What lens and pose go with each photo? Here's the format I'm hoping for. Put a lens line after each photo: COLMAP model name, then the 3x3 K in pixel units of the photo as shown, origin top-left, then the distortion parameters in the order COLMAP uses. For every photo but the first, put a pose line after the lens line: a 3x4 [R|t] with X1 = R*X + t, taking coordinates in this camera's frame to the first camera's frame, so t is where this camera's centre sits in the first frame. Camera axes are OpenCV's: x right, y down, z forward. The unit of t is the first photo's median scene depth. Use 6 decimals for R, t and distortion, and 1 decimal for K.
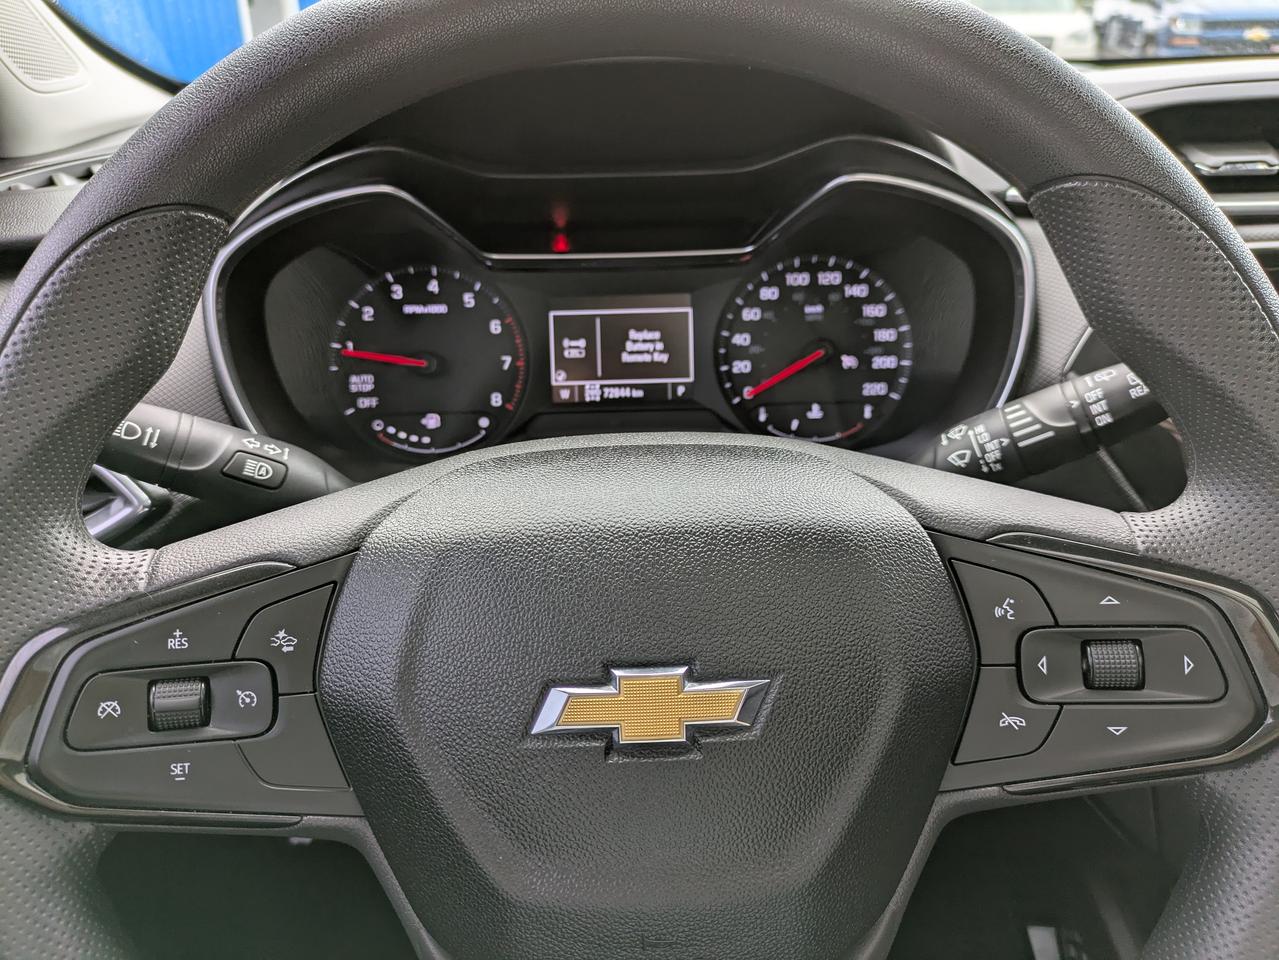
lens RADIAL K [[943.5, 0, 621.2], [0, 943.5, 508.9], [0, 0, 1]] dist [0.020192, -0.002173]
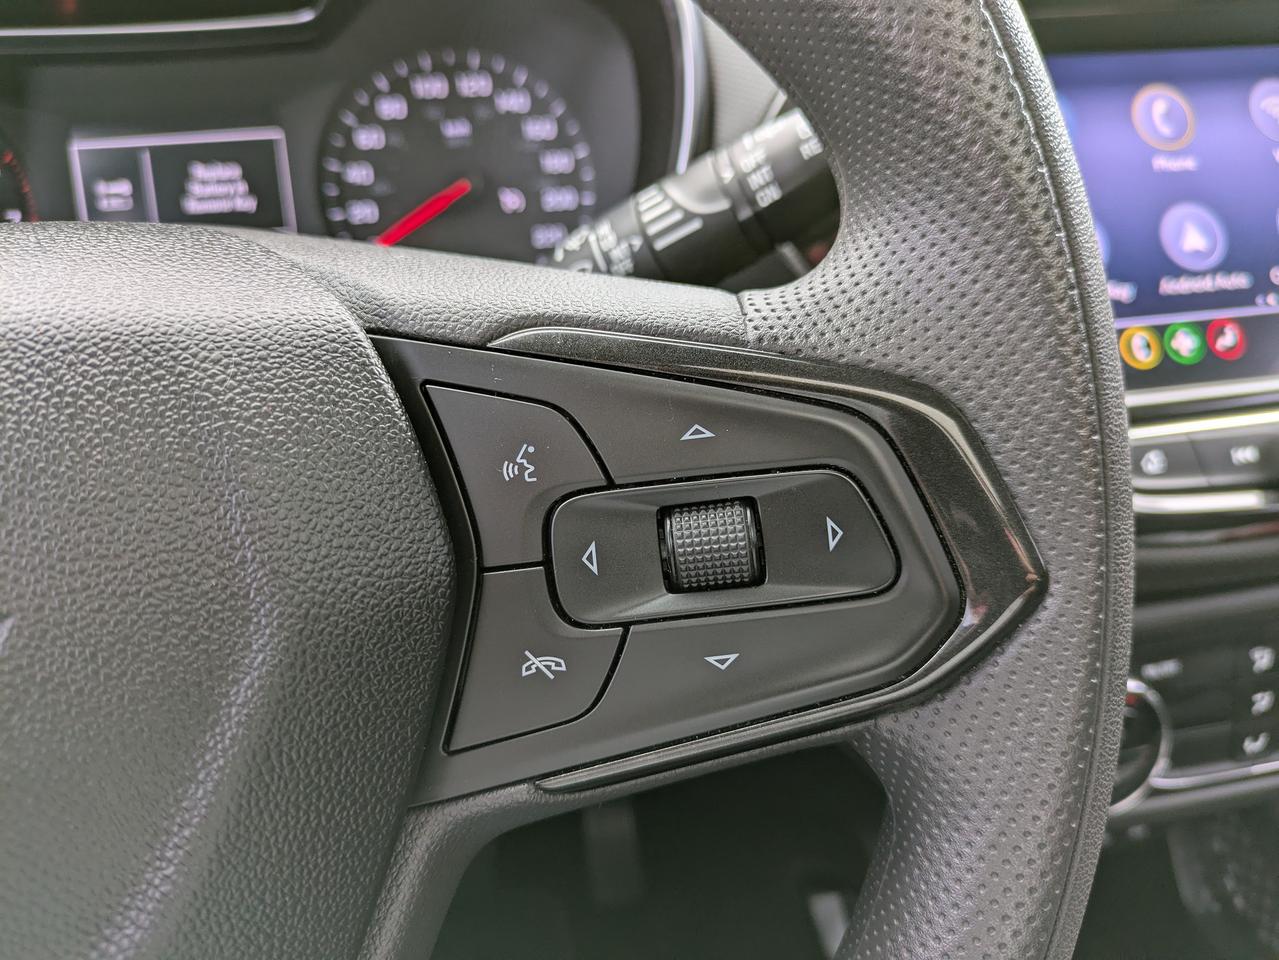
lens RADIAL K [[943.5, 0, 614.2], [0, 943.5, 530.9], [0, 0, 1]] dist [0.020192, -0.002173]
pose [[0.988188, -0.087993, 0.125468, 0.262607], [0.079955, 0.994495, 0.067732, 0.075500], [-0.130737, -0.056901, 0.989783, 0.304828]]
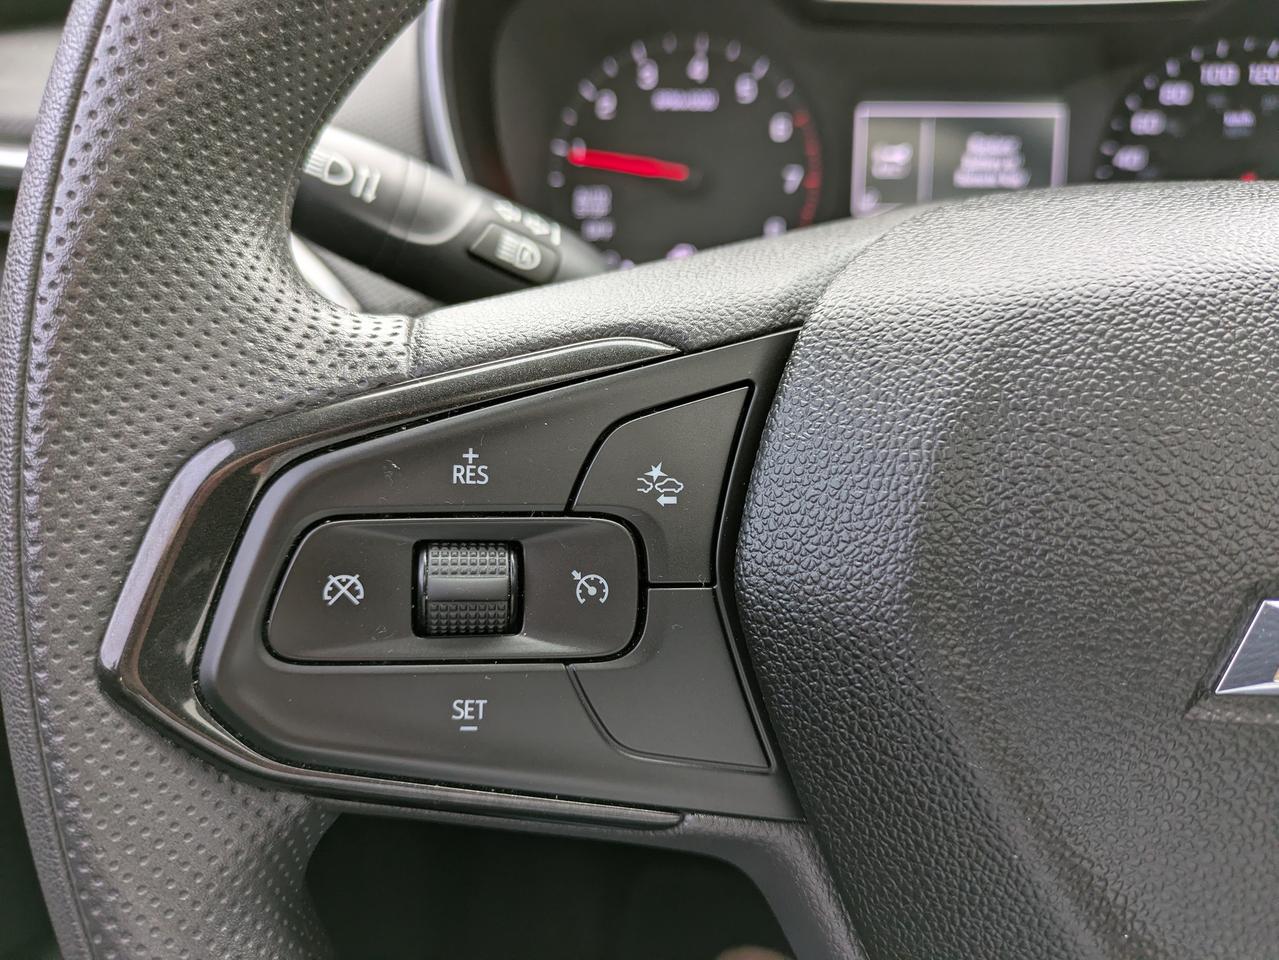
lens RADIAL K [[943.5, 0, 634.8], [0, 943.5, 530.7], [0, 0, 1]] dist [0.020192, -0.002173]
pose [[0.996255, 0.059726, -0.062514, -0.228577], [-0.055546, 0.996233, 0.066594, 0.088774], [0.066256, -0.062872, 0.995820, 0.321257]]
